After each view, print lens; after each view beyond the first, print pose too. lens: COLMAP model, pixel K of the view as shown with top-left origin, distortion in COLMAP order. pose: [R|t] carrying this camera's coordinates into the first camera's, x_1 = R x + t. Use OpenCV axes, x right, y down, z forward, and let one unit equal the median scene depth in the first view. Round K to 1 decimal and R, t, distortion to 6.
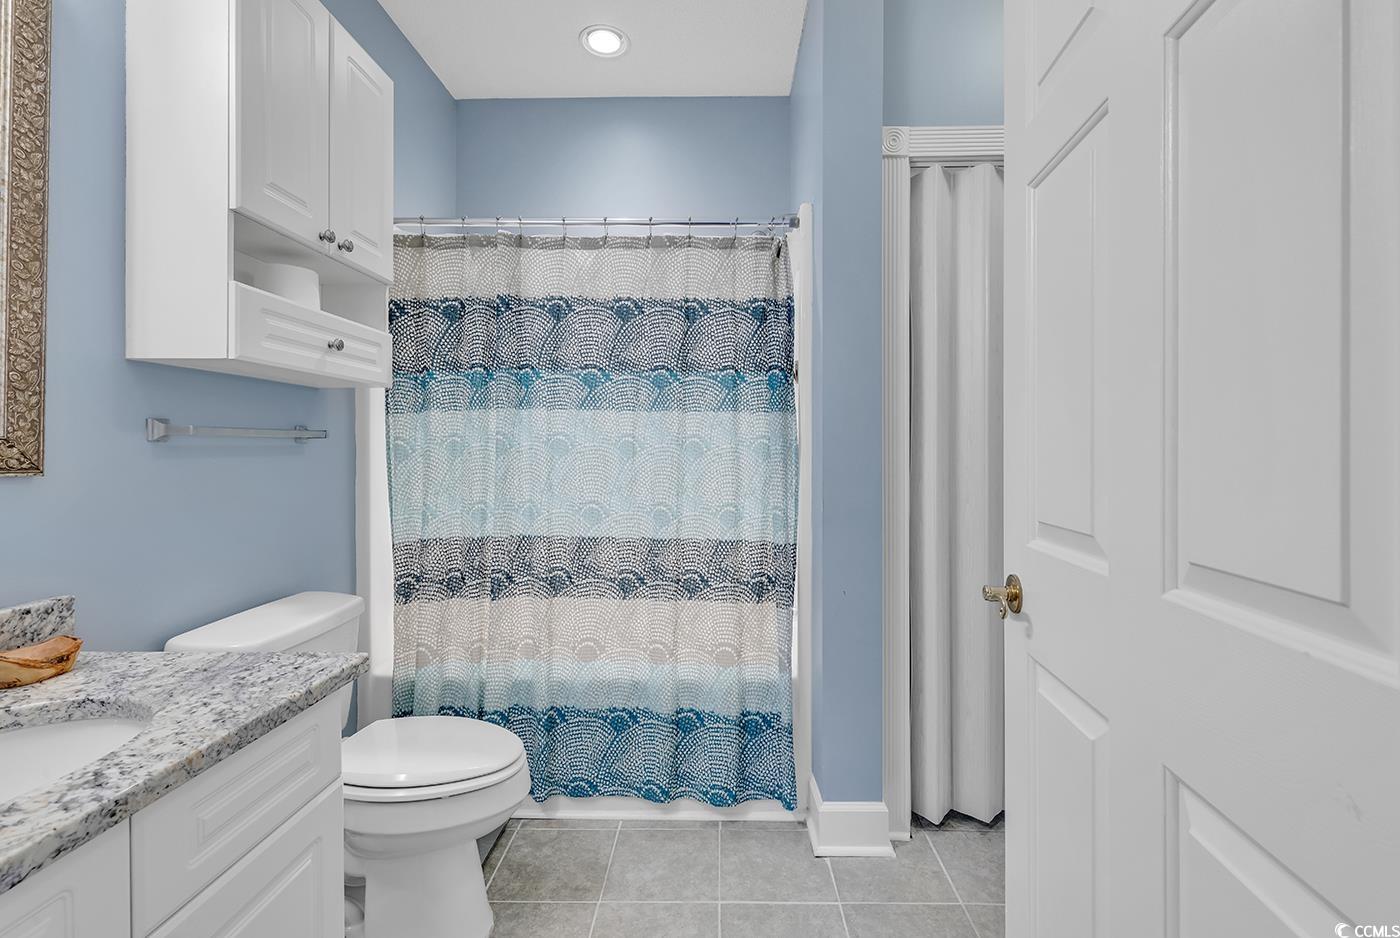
lens RADIAL K [[640.3, 0, 713.7], [0, 640.3, 461.4], [0, 0, 1]] dist [0.006678, -0.000542]
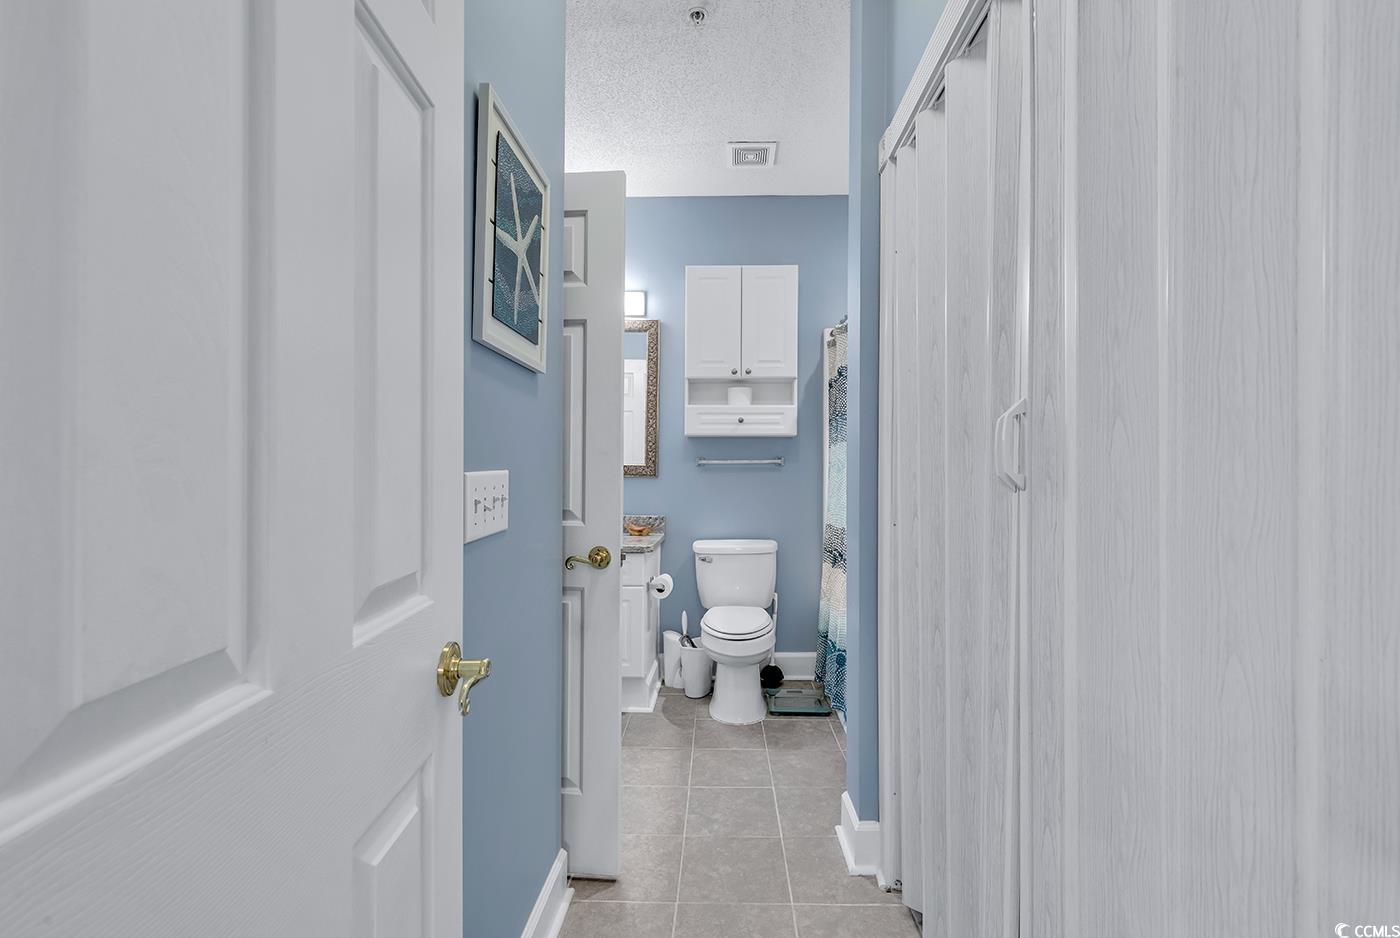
lens RADIAL K [[630.8, 0, 703.6], [0, 630.8, 483.5], [0, 0, 1]] dist [0.003941, -0.001020]
pose [[-0.024053, 0.021688, -0.999475, 1.502312], [-0.022870, 0.999491, 0.022238, -0.015718], [0.999449, 0.023393, -0.023545, 0.926973]]
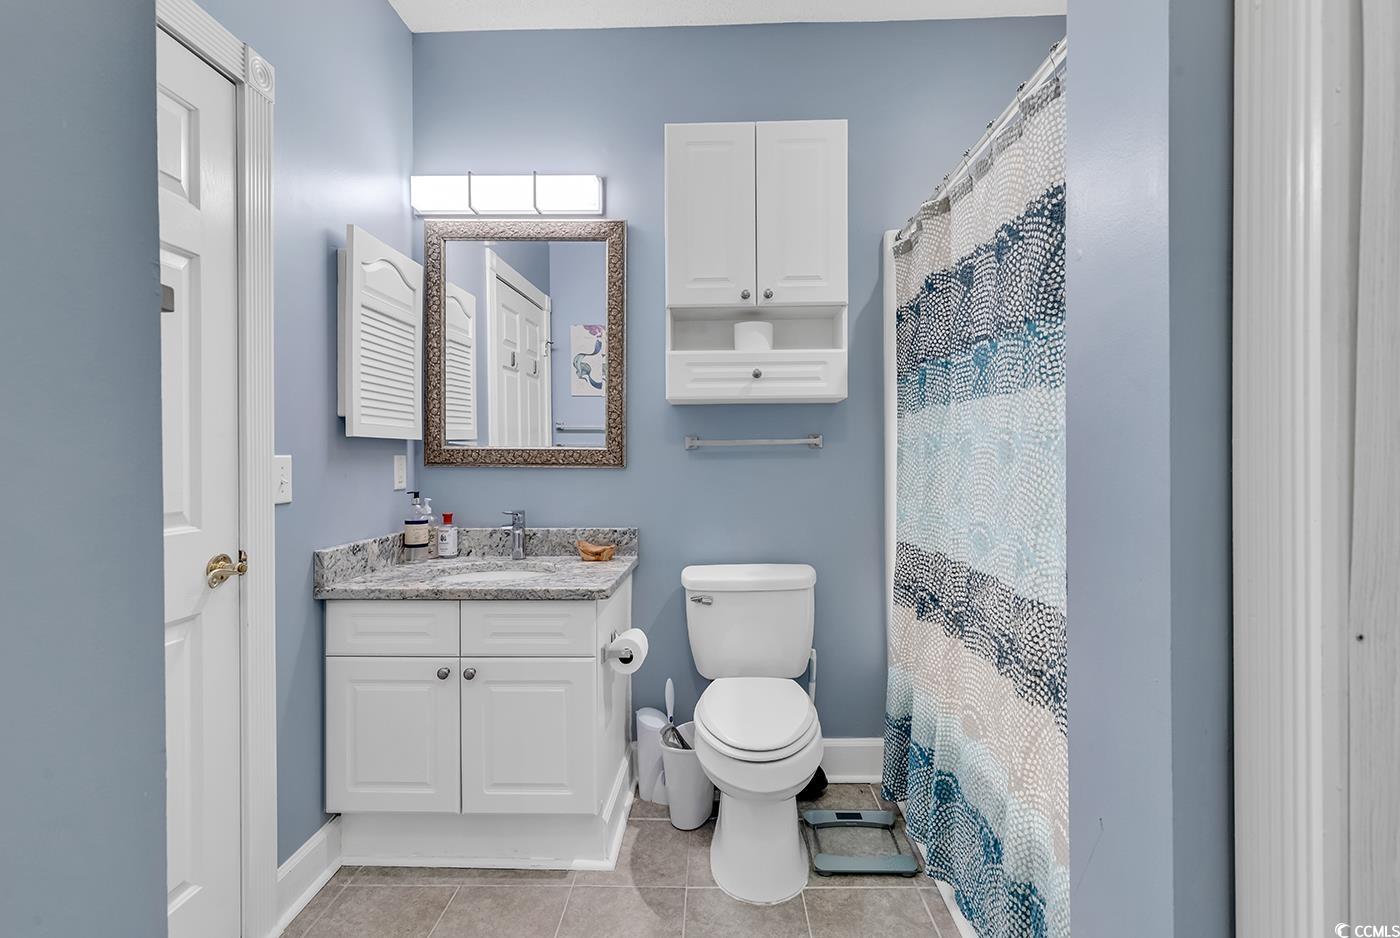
lens RADIAL K [[621.2, 0, 709.3], [0, 621.2, 471.2], [0, 0, 1]] dist [0.005568, -0.001577]
pose [[-0.011313, 0.023986, -0.999648, 0.677590], [-0.012738, 0.999628, 0.024129, -0.013110], [0.999855, 0.013006, -0.011003, 0.916043]]
